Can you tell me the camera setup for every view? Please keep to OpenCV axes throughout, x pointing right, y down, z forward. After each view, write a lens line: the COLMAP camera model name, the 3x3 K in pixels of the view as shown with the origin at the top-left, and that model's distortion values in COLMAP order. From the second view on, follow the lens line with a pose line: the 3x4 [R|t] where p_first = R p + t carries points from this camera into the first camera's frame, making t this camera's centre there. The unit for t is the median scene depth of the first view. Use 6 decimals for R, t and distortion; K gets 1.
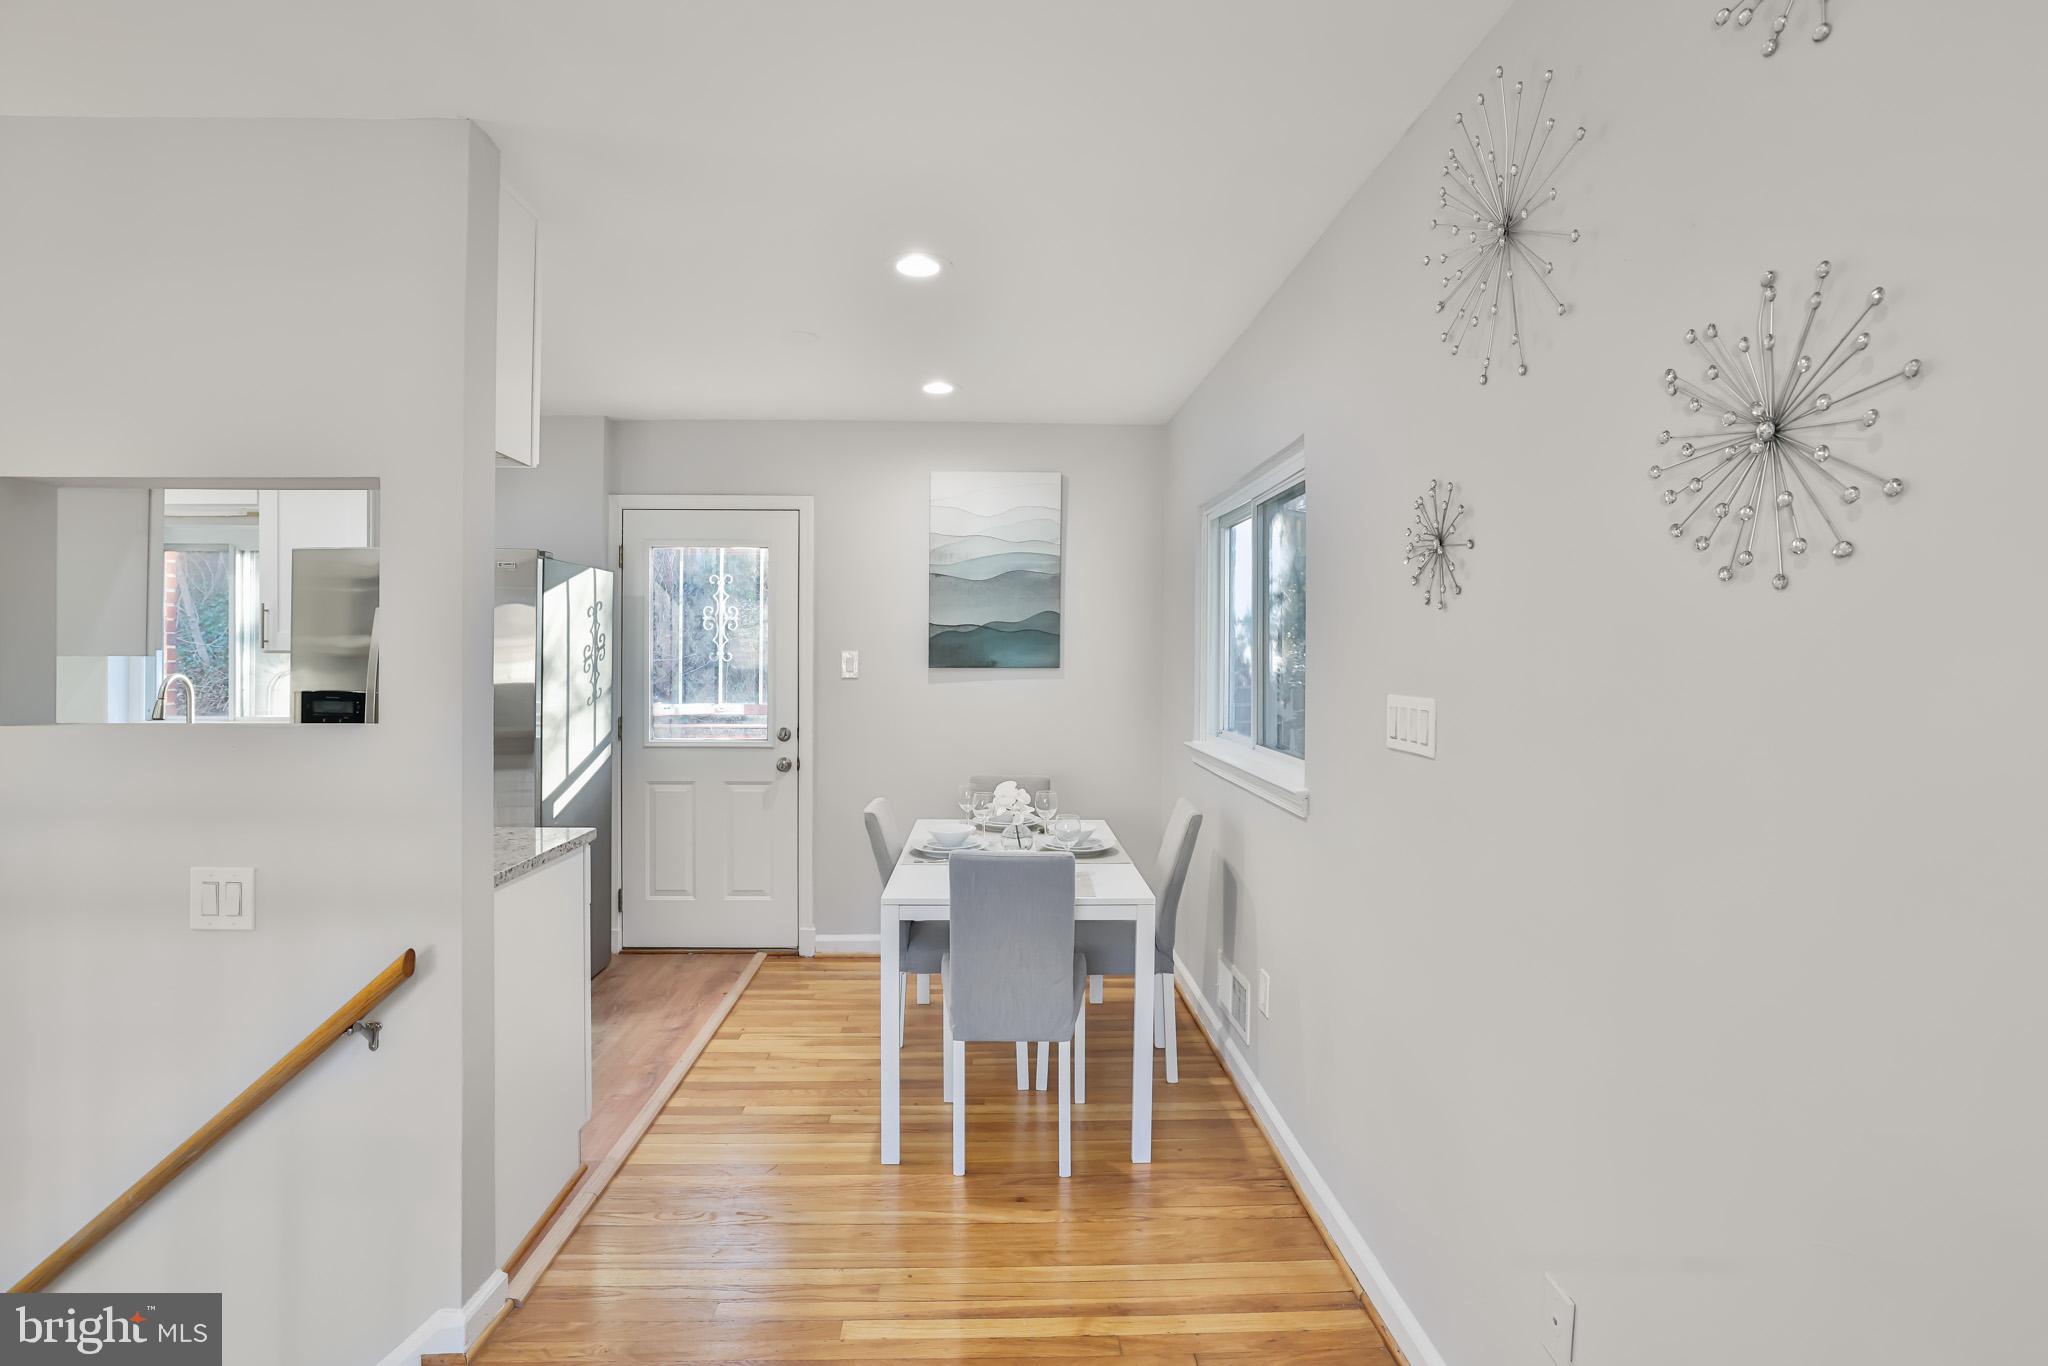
lens RADIAL K [[931.6, 0, 1028.5], [0, 931.6, 667.5], [0, 0, 1]] dist [-0.017963, 0.000321]
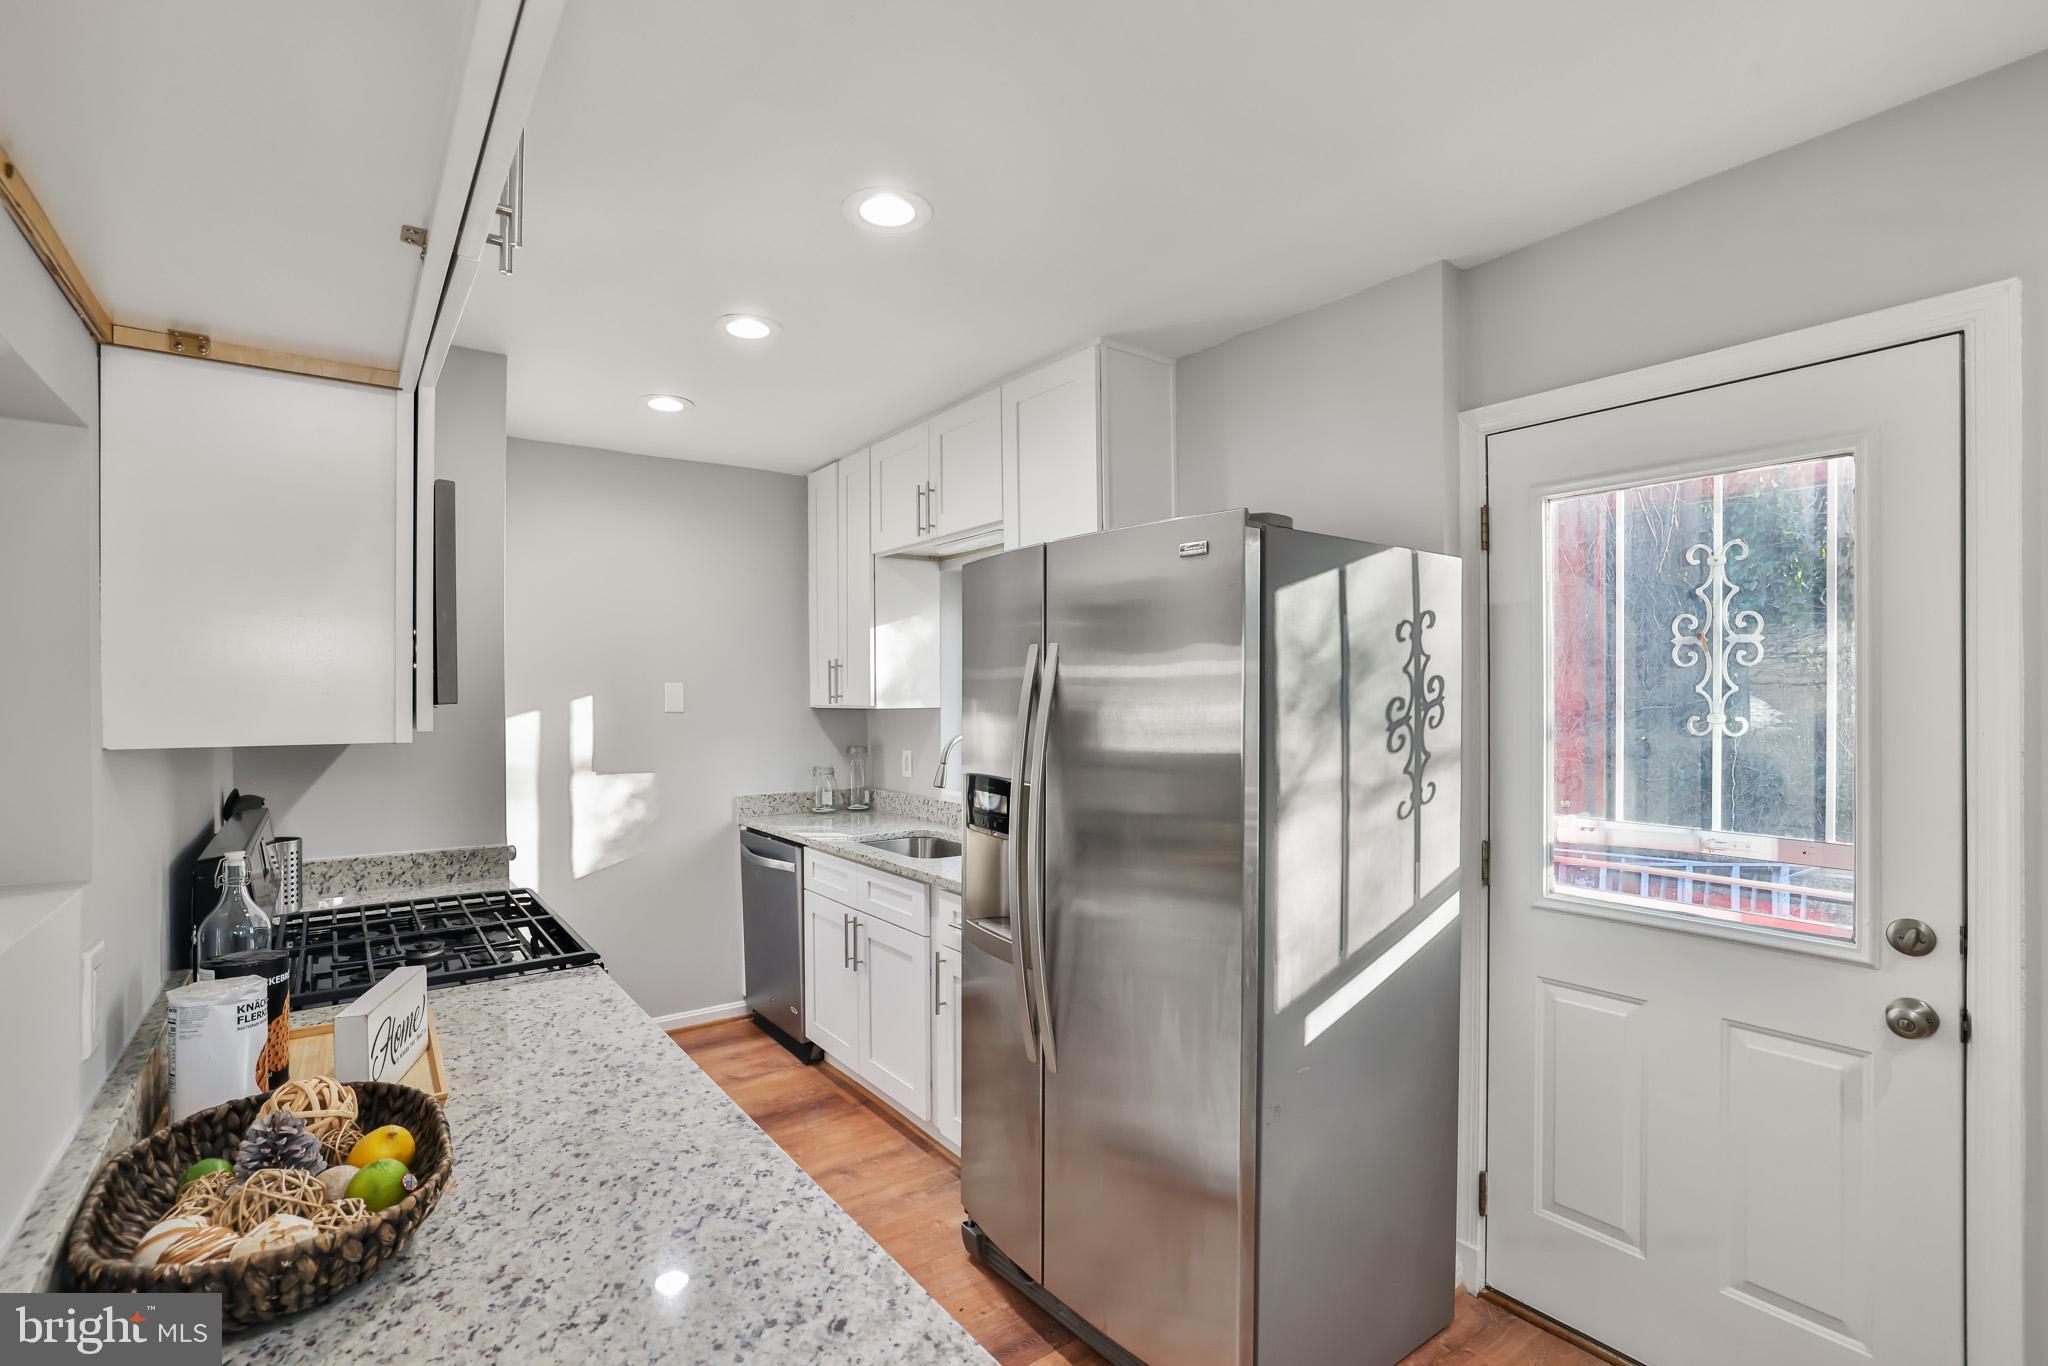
lens RADIAL K [[948.6, 0, 1010.3], [0, 948.6, 692.0], [0, 0, 1]] dist [-0.005056, -0.000170]
pose [[0.560980, -0.006855, -0.827801, -0.152782], [-0.012638, 0.999778, -0.016844, -0.014535], [0.827733, 0.019911, 0.560769, 0.490438]]
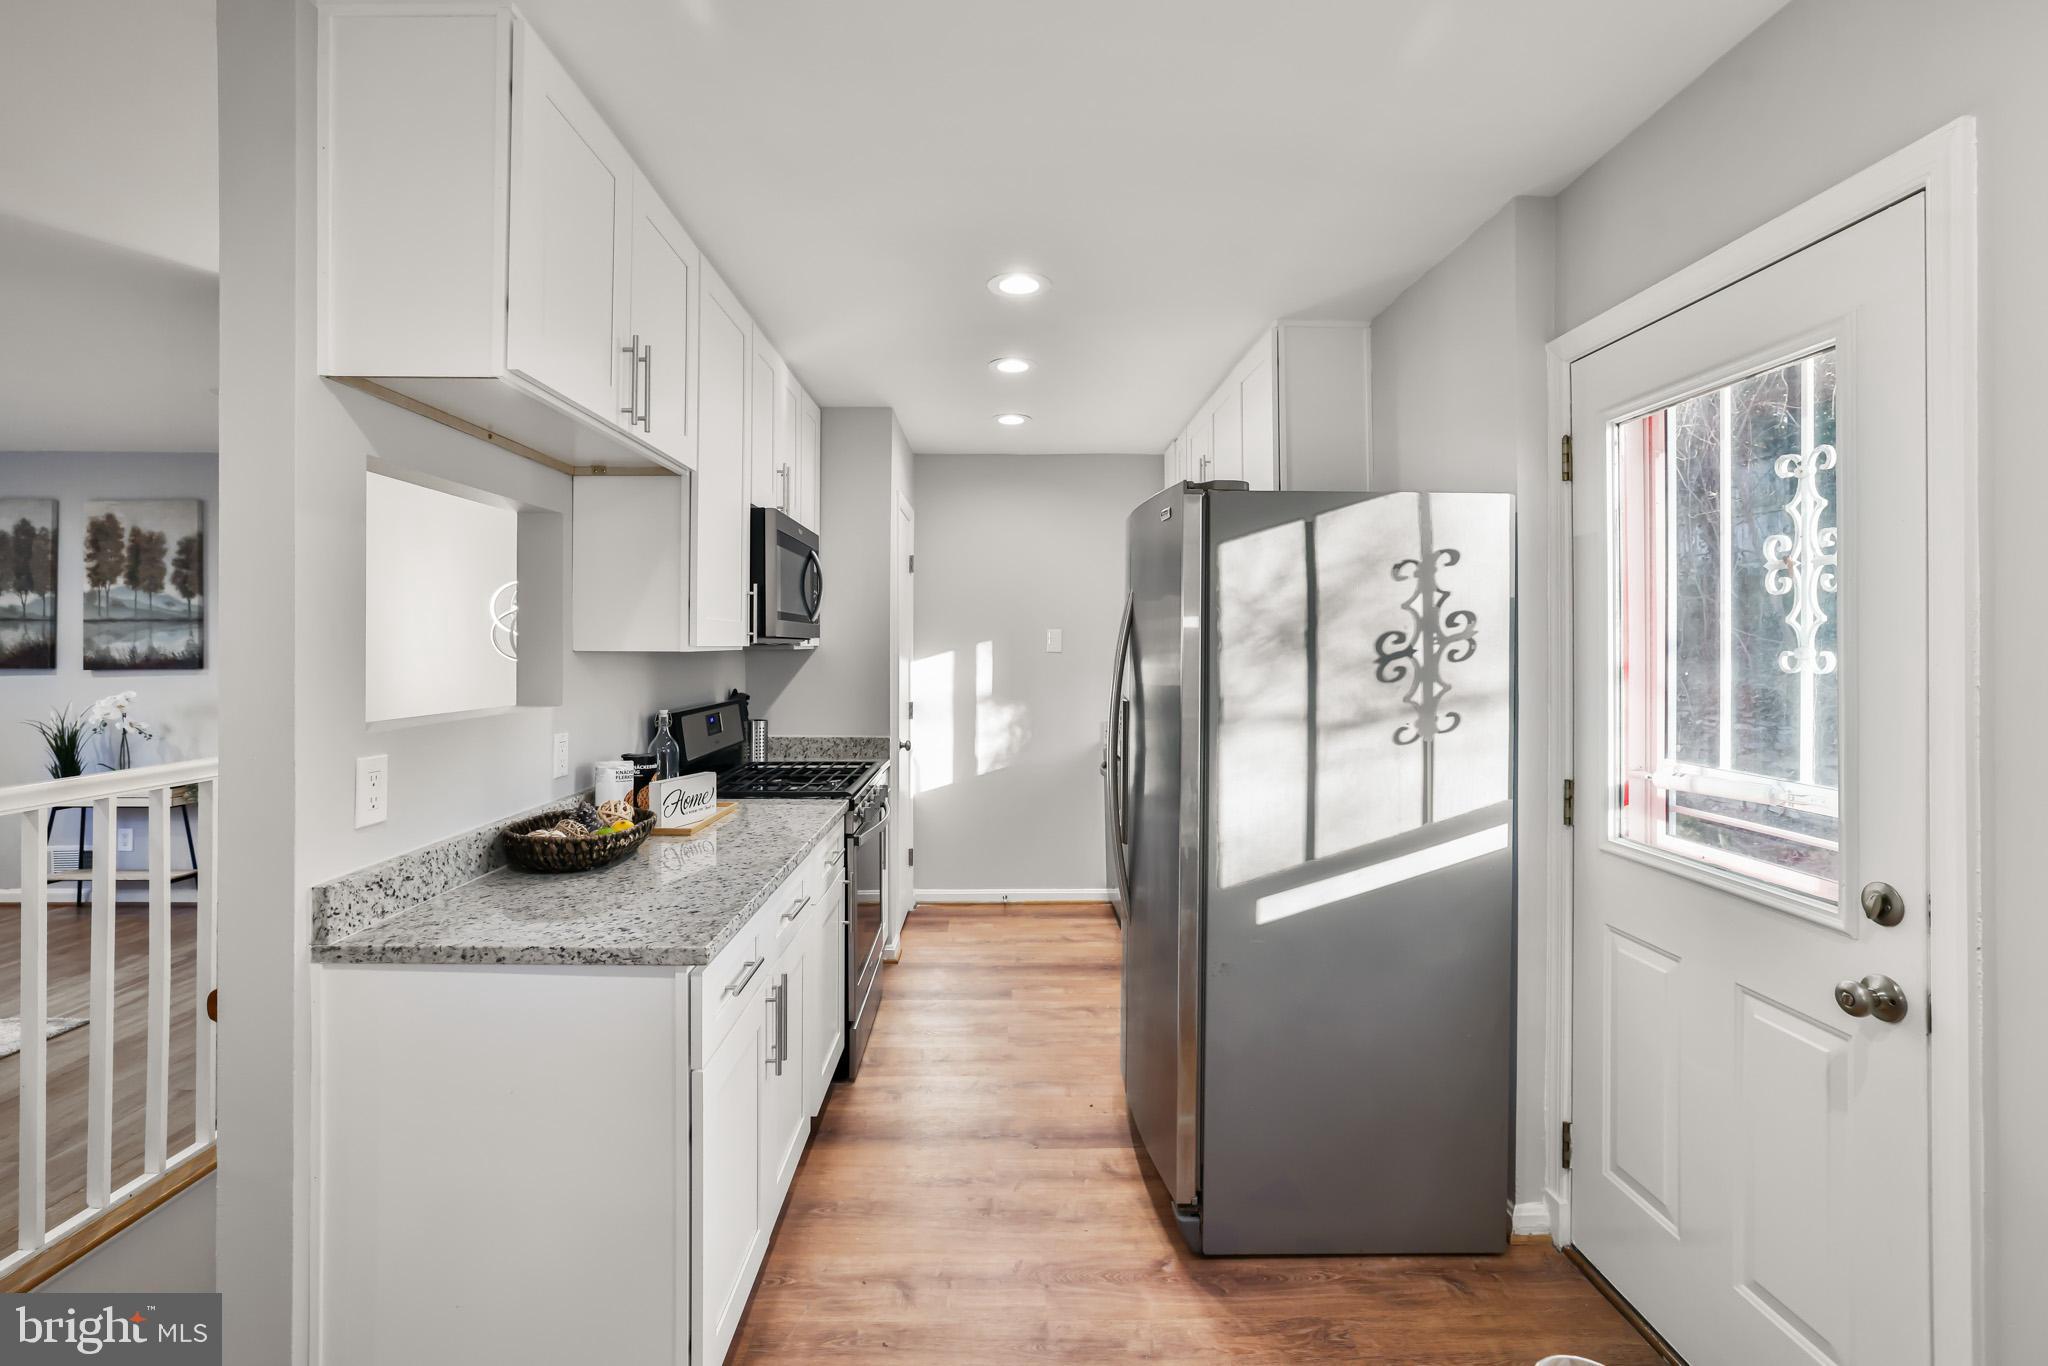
lens RADIAL K [[889.0, 0, 976.6], [0, 889.0, 648.6], [0, 0, 1]] dist [0.001833, 0.000646]
pose [[-0.026004, -0.005781, -0.999645, 0.048157], [-0.019566, 0.999795, -0.005272, -0.006248], [0.999470, 0.019422, -0.026112, 0.701580]]
